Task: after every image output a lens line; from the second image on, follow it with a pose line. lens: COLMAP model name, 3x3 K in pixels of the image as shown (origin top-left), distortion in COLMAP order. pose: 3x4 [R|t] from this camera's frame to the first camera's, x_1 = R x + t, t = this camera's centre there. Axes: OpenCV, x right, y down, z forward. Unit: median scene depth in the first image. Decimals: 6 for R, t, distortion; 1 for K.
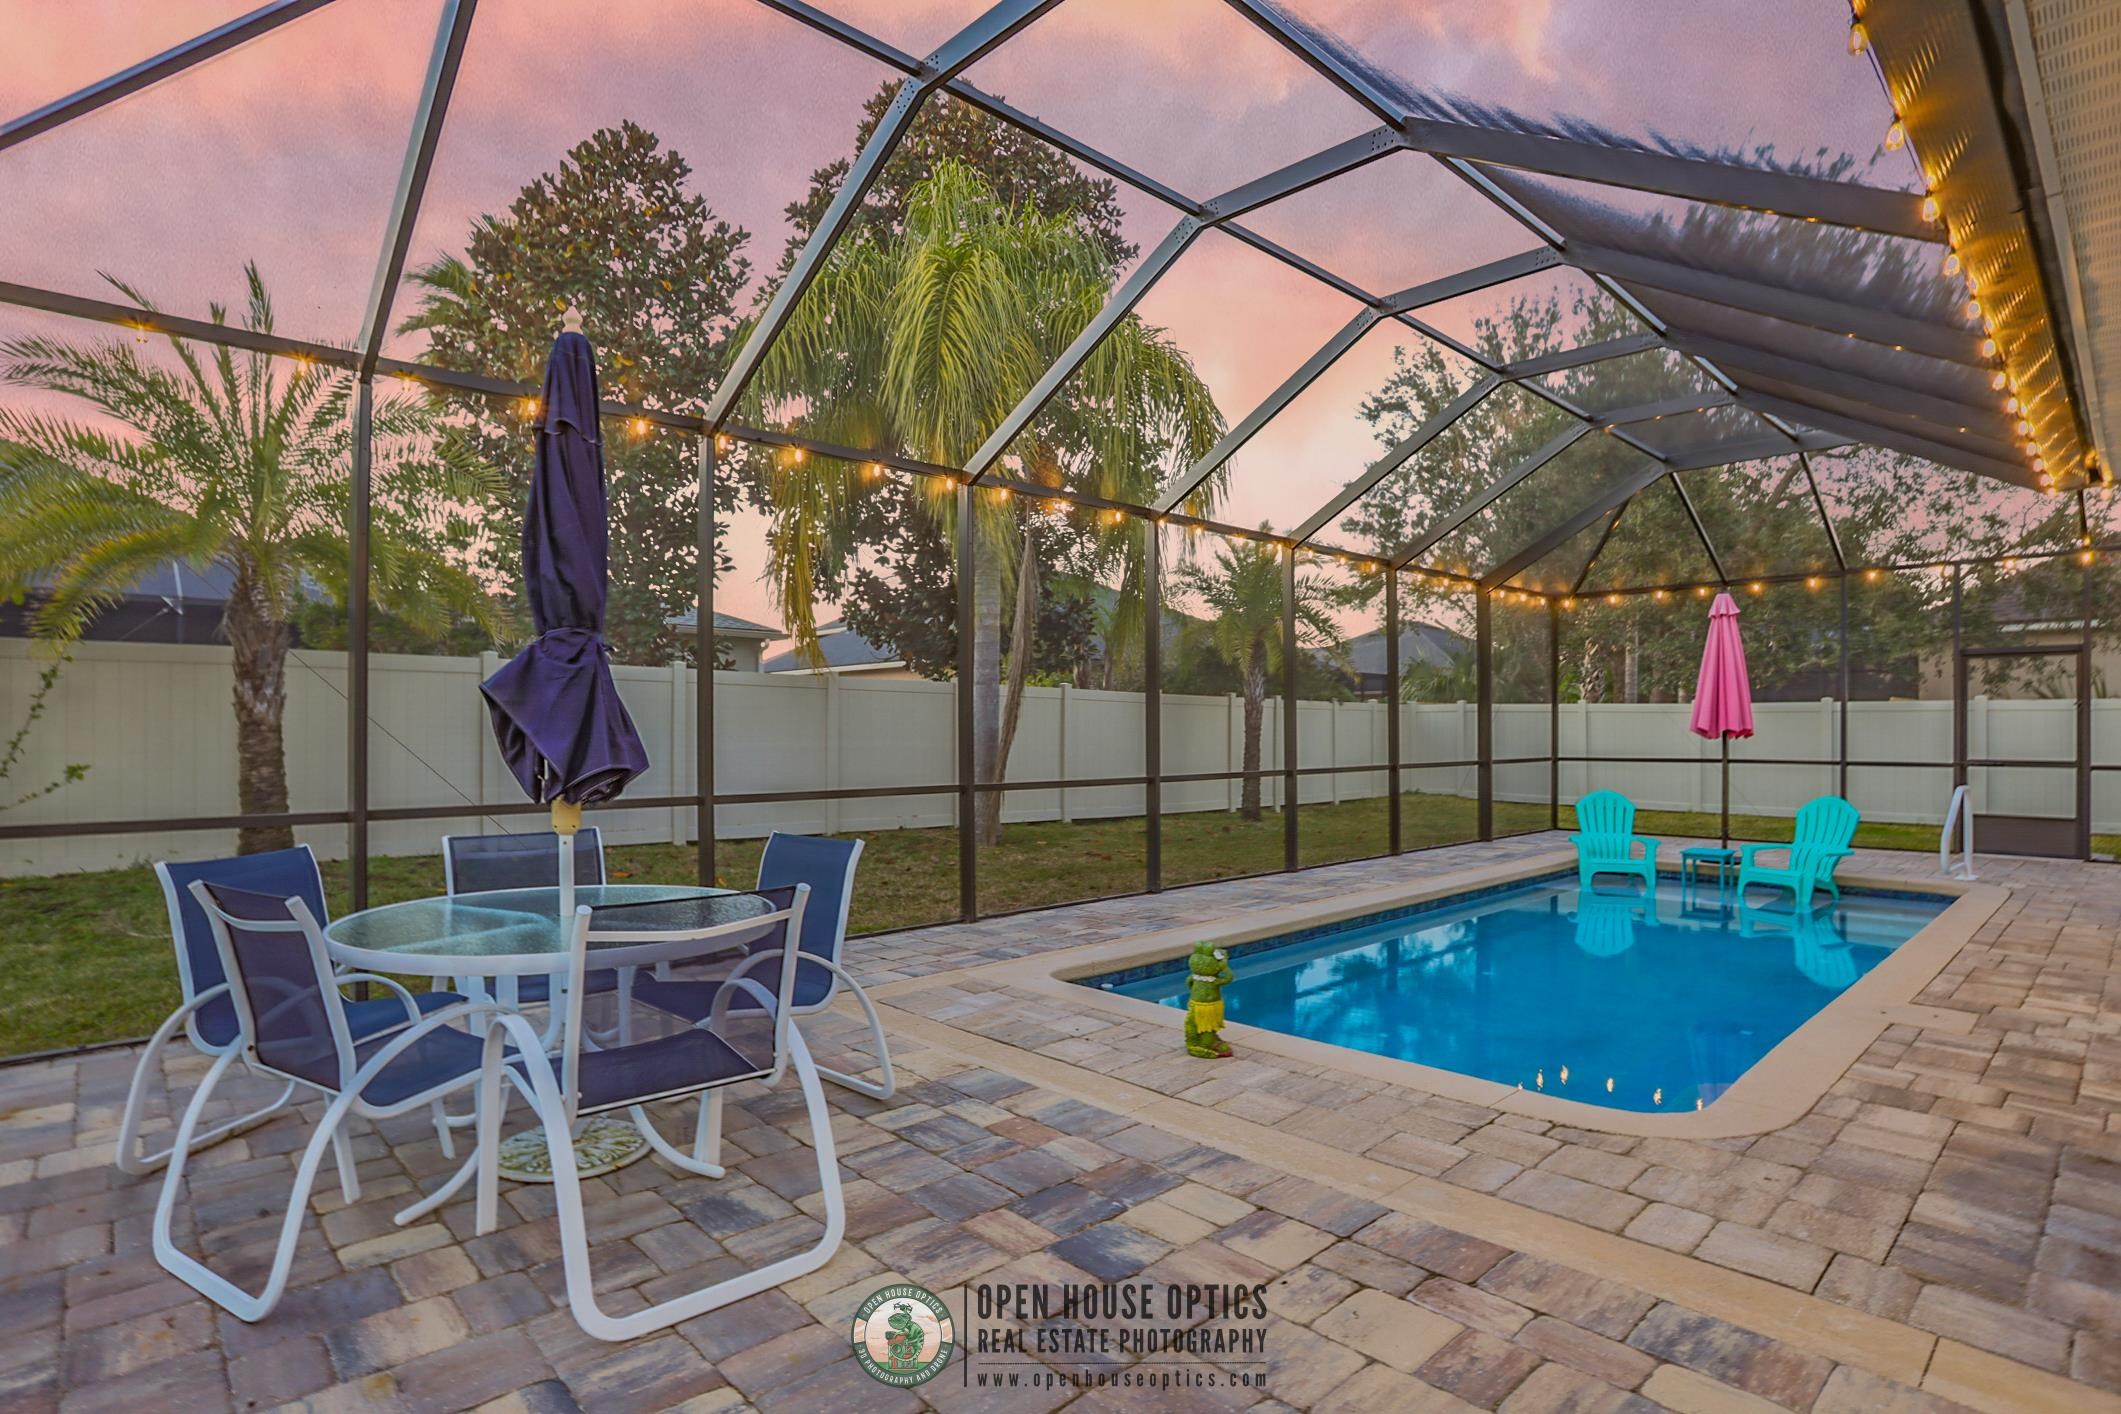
lens RADIAL K [[1039.5, 0, 1061.3], [0, 1039.5, 729.9], [0, 0, 1]] dist [-0.059005, 0.020682]
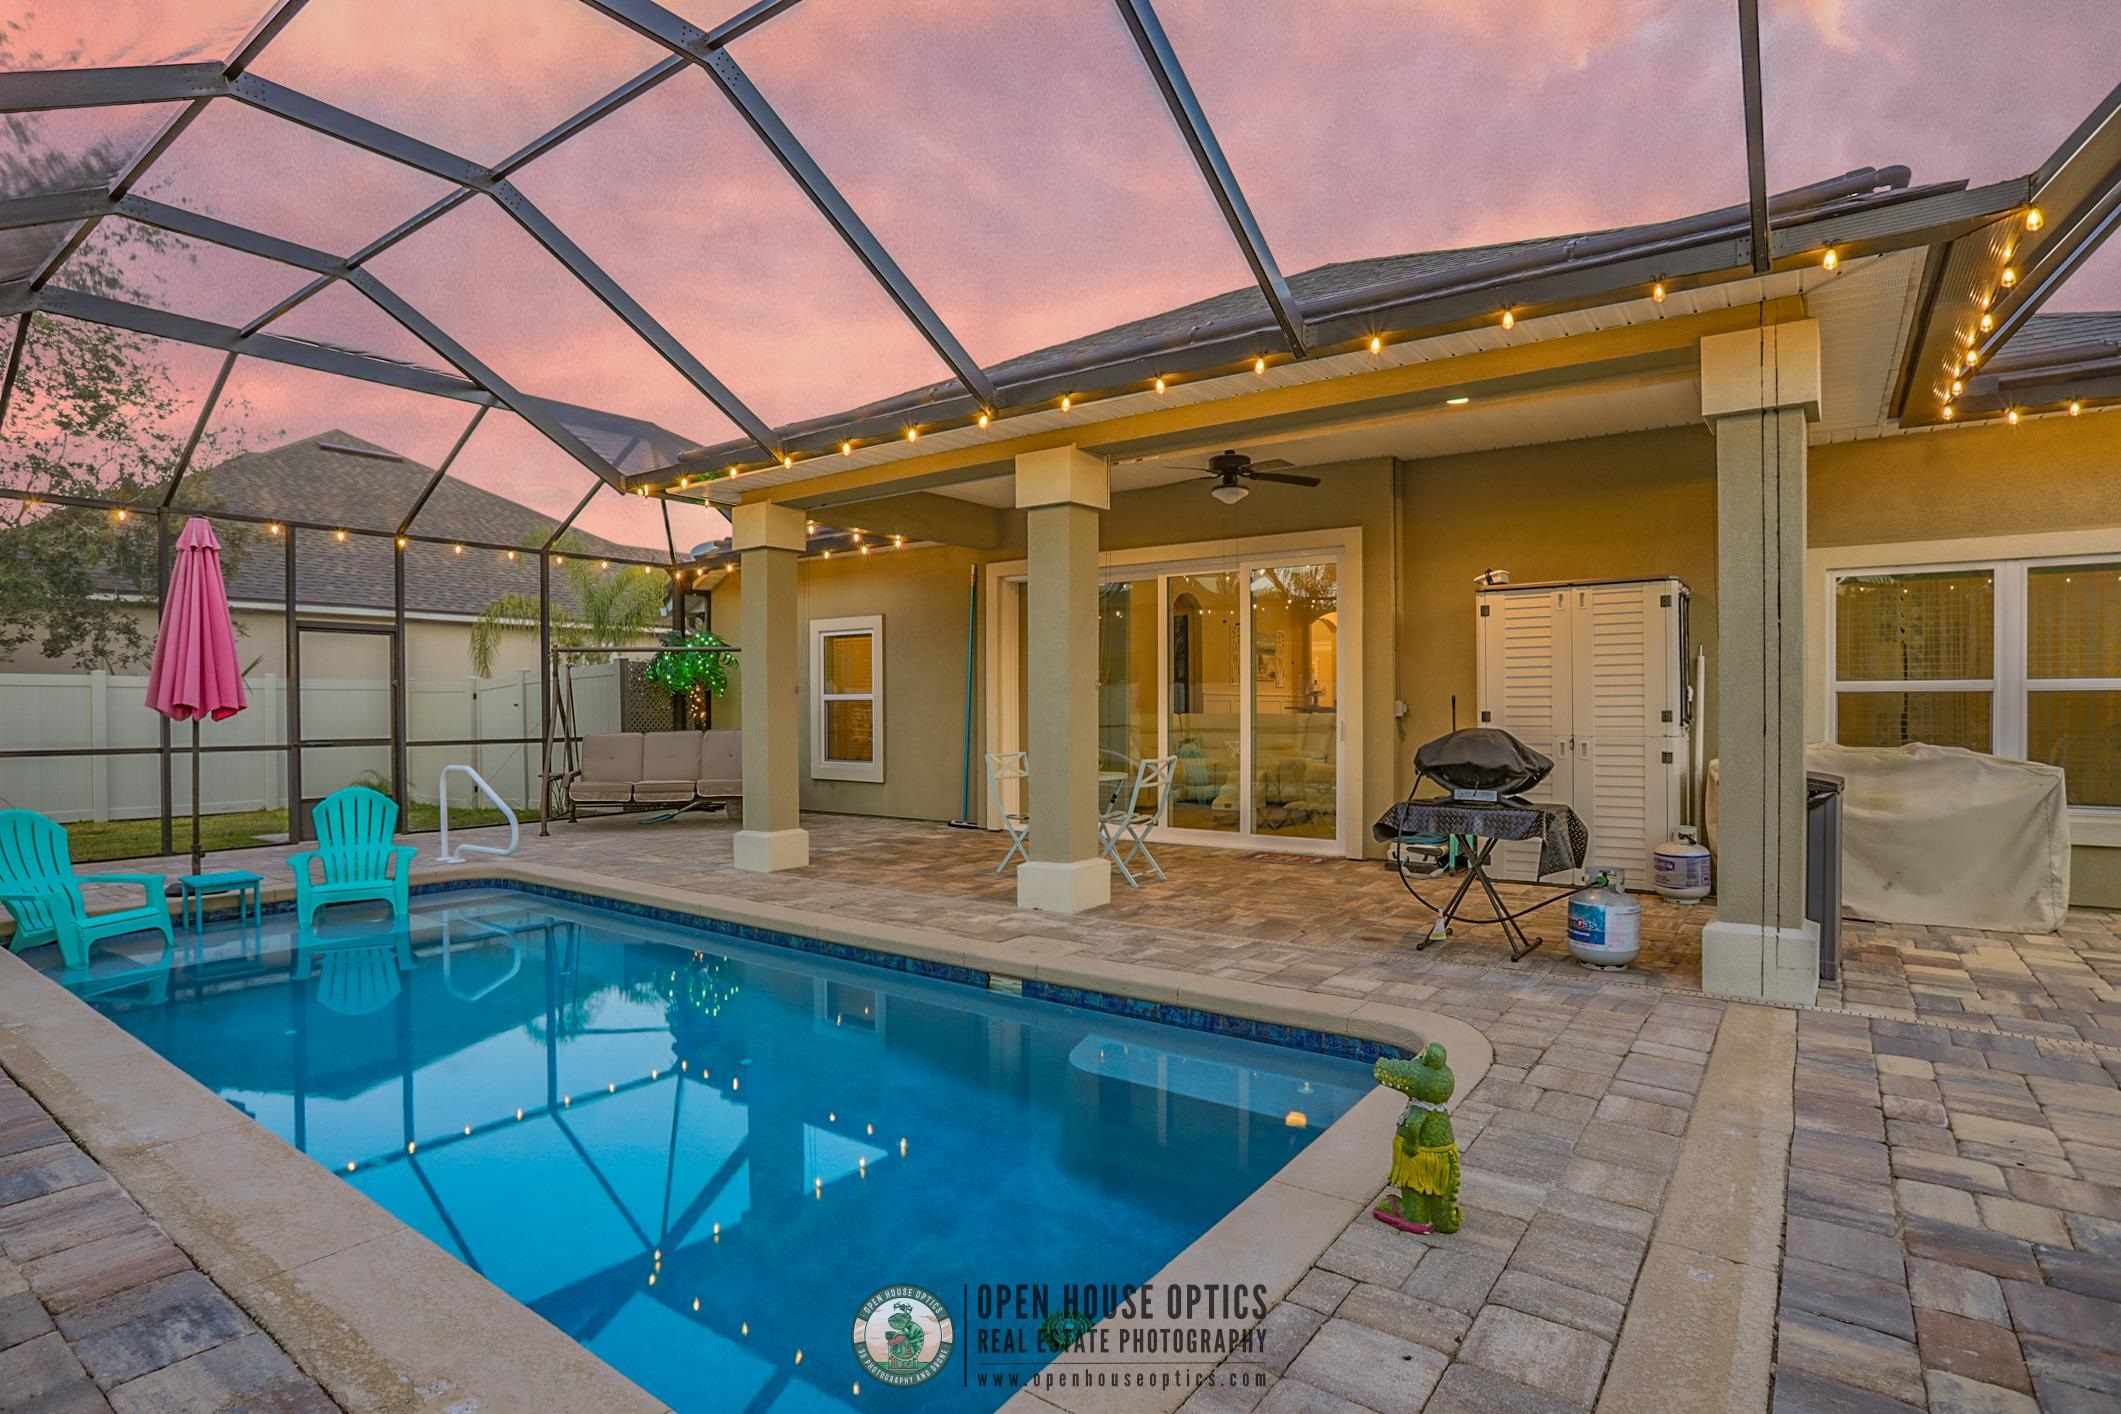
lens RADIAL K [[1039.5, 0, 1061.3], [0, 1039.5, 729.9], [0, 0, 1]] dist [-0.059005, 0.020682]
pose [[-0.167867, -0.016322, 0.985675, -0.596135], [-0.004799, 0.999865, 0.015740, 0.006647], [-0.985798, -0.002088, -0.167922, 1.835389]]
